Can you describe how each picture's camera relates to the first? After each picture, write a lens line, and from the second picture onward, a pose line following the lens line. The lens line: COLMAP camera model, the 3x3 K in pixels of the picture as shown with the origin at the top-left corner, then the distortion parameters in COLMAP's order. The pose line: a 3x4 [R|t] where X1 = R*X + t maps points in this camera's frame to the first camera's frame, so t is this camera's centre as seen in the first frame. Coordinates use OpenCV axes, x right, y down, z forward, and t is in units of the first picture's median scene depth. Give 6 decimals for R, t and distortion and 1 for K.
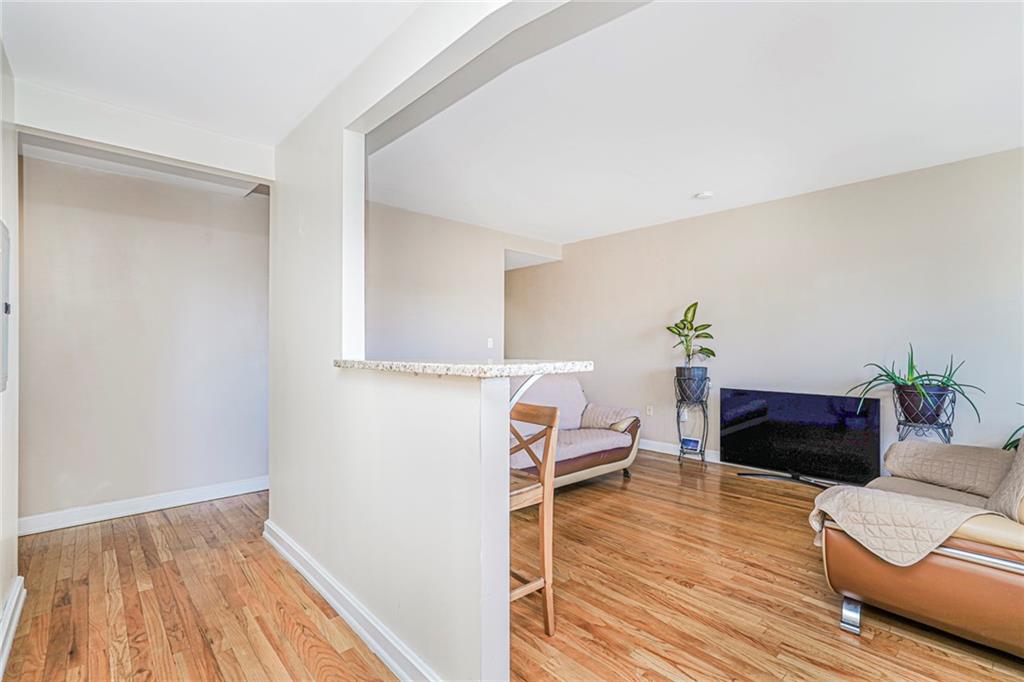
lens RADIAL K [[457.1, 0, 538.2], [0, 457.1, 341.7], [0, 0, 1]] dist [-0.013735, 0.006242]
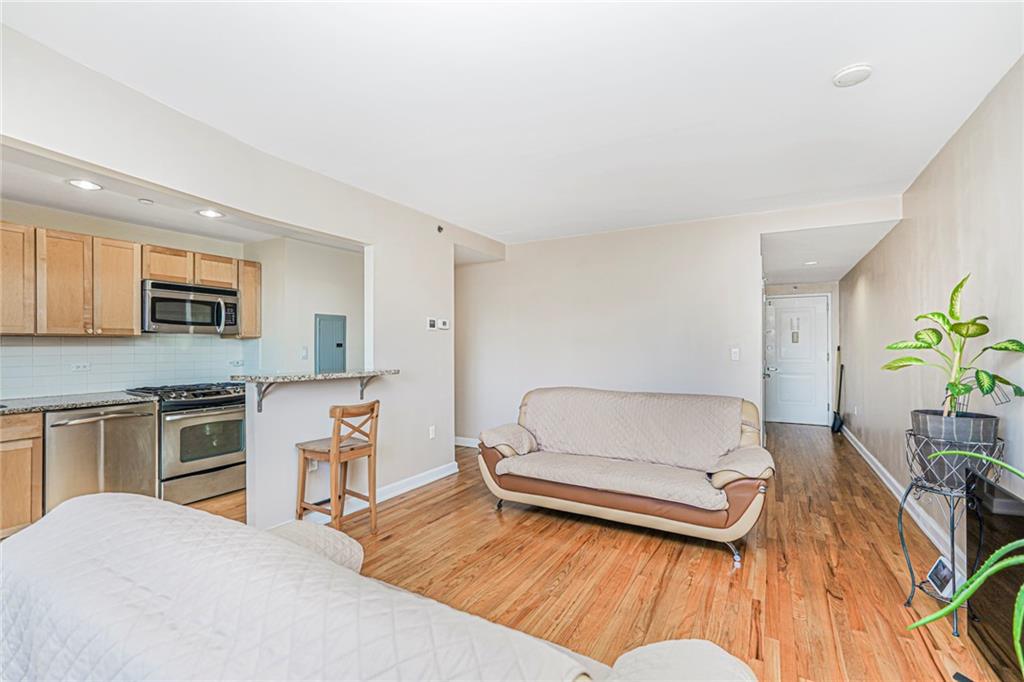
lens RADIAL K [[457.1, 0, 516.4], [0, 457.1, 341.5], [0, 0, 1]] dist [-0.013735, 0.006242]
pose [[0.286407, -0.012433, -0.958027, 0.775889], [0.013734, 0.999866, -0.008870, -0.023932], [0.958009, -0.010617, 0.286540, 0.519627]]
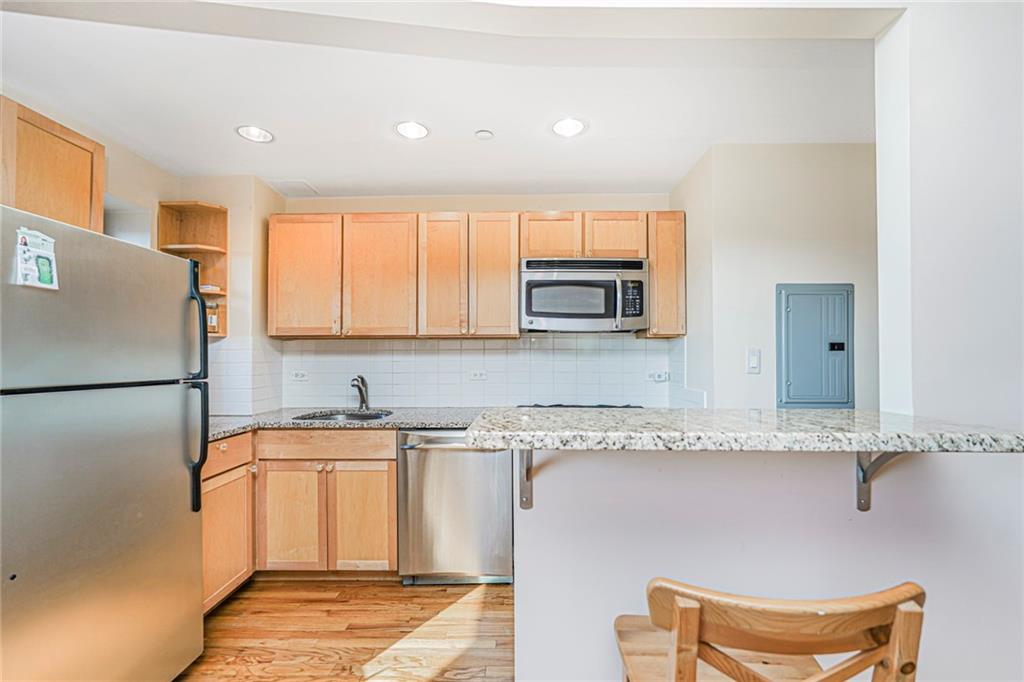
lens RADIAL K [[457.1, 0, 508.6], [0, 457.1, 350.5], [0, 0, 1]] dist [-0.013735, 0.006242]
pose [[-0.709217, -0.011282, -0.704900, 0.172619], [0.007103, 0.999707, -0.023146, -0.016080], [0.704955, -0.021422, -0.708929, 0.529903]]
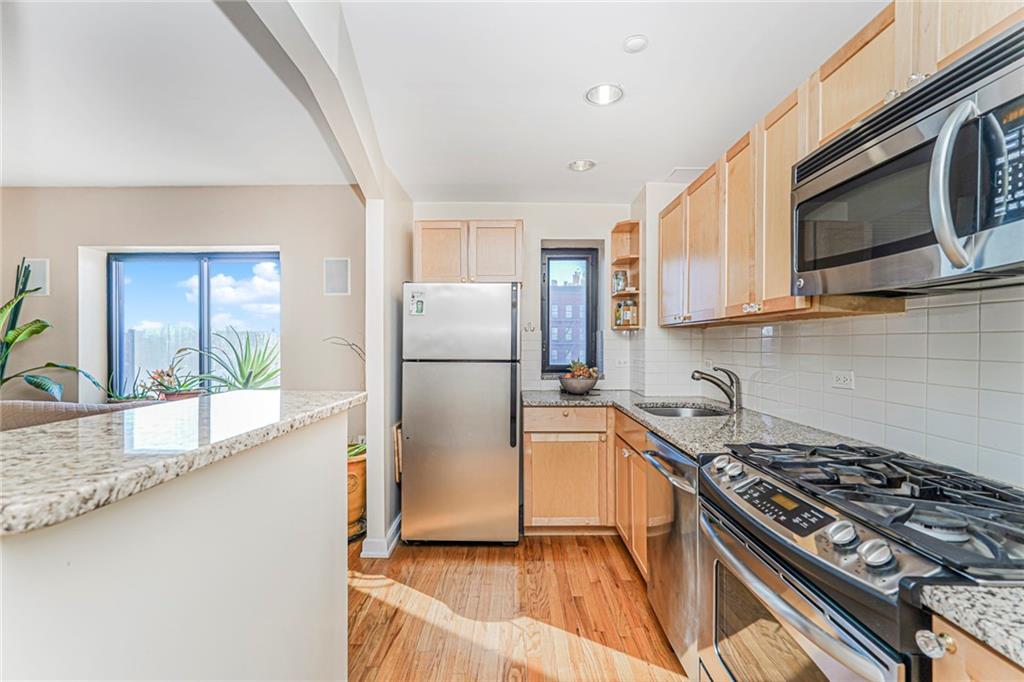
lens RADIAL K [[457.1, 0, 509.3], [0, 457.1, 341.4], [0, 0, 1]] dist [-0.013735, 0.006242]
pose [[-0.707763, 0.000802, 0.706450, -0.408359], [-0.006935, 0.999943, -0.008083, -0.022952], [-0.706416, -0.010620, -0.707717, 0.485274]]
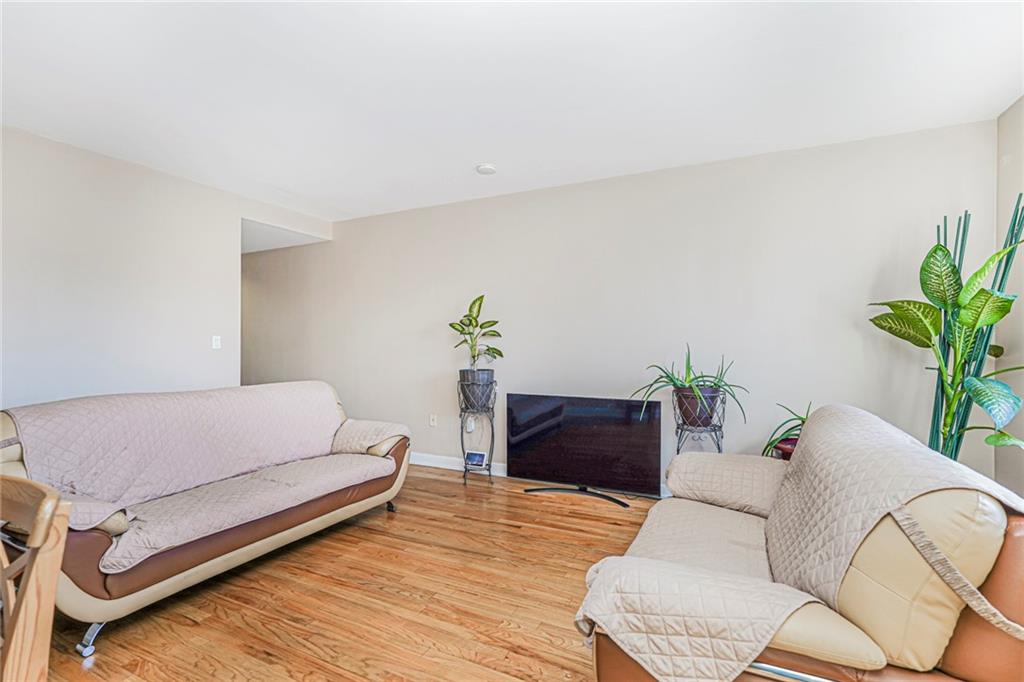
lens RADIAL K [[457.1, 0, 516.8], [0, 457.1, 336.0], [0, 0, 1]] dist [-0.013735, 0.006242]
pose [[0.940634, 0.004738, 0.339390, 0.134805], [-0.002748, 0.999976, -0.006344, -0.003514], [-0.339412, 0.005035, 0.940625, 0.189816]]
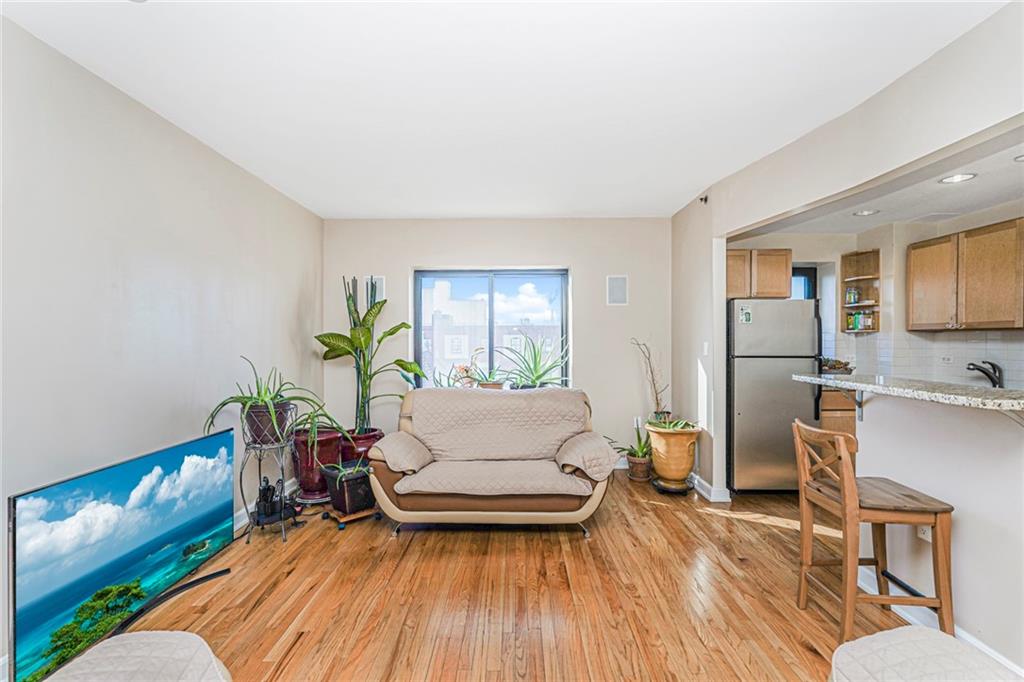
lens RADIAL K [[457.1, 0, 511.4], [0, 457.1, 337.2], [0, 0, 1]] dist [-0.013735, 0.006242]
pose [[-0.711576, 0.004712, 0.702593, -0.133132], [-0.005611, 0.999908, -0.012389, -0.024094], [-0.702586, -0.012758, -0.711484, 1.091046]]
